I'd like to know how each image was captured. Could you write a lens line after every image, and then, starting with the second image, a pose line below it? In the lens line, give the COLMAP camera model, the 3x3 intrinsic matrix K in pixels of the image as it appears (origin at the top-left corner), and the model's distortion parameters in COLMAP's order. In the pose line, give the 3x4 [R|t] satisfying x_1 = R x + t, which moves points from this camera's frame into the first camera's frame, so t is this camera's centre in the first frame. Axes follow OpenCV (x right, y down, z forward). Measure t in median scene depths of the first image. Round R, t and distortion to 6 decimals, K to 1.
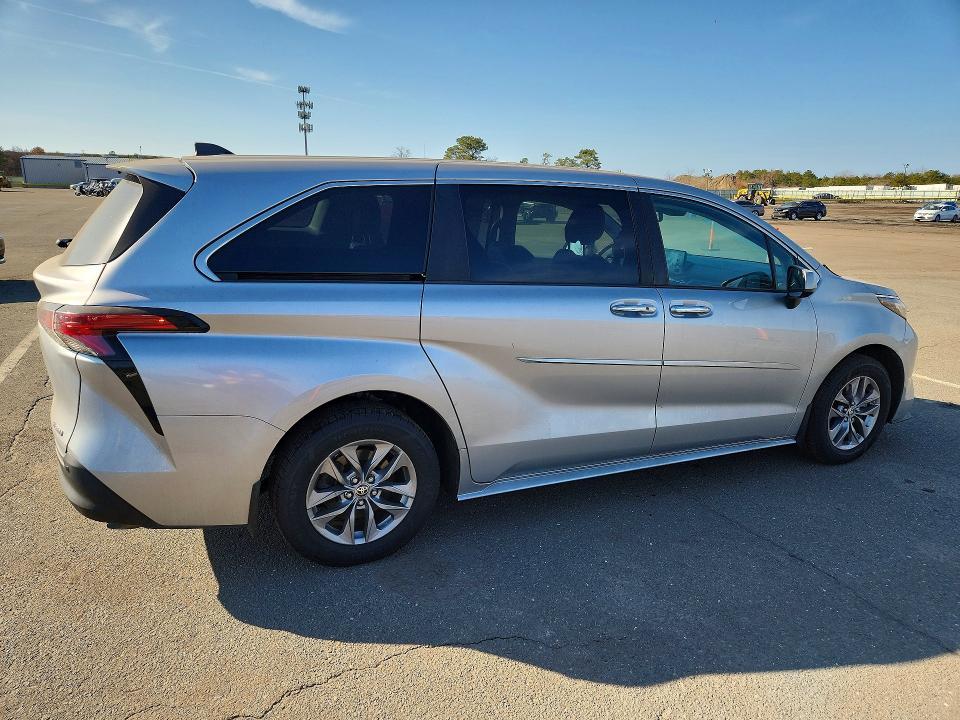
lens RADIAL K [[652.6, 0, 480.0], [0, 652.6, 360.0], [0, 0, 1]] dist [0.019315, -0.001973]
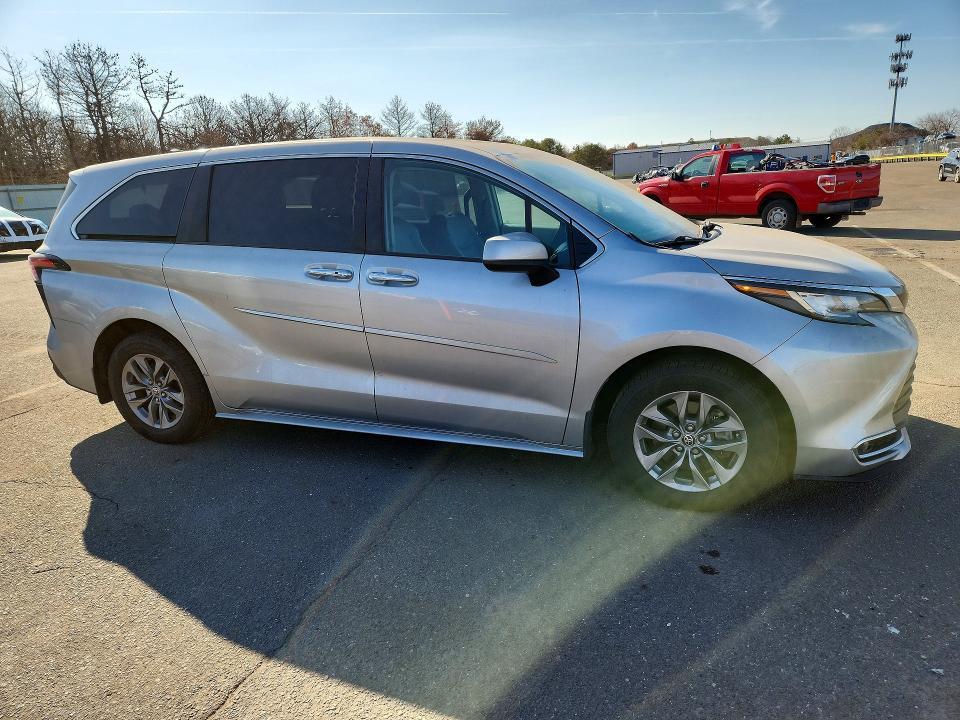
lens RADIAL K [[664.8, 0, 480.0], [0, 664.8, 360.0], [0, 0, 1]] dist [0.099155, -0.106083]
pose [[0.680267, 0.127013, -0.721875, 0.958386], [-0.110705, 0.991378, 0.070108, -0.033993], [0.724556, 0.032223, 0.688463, 0.350848]]
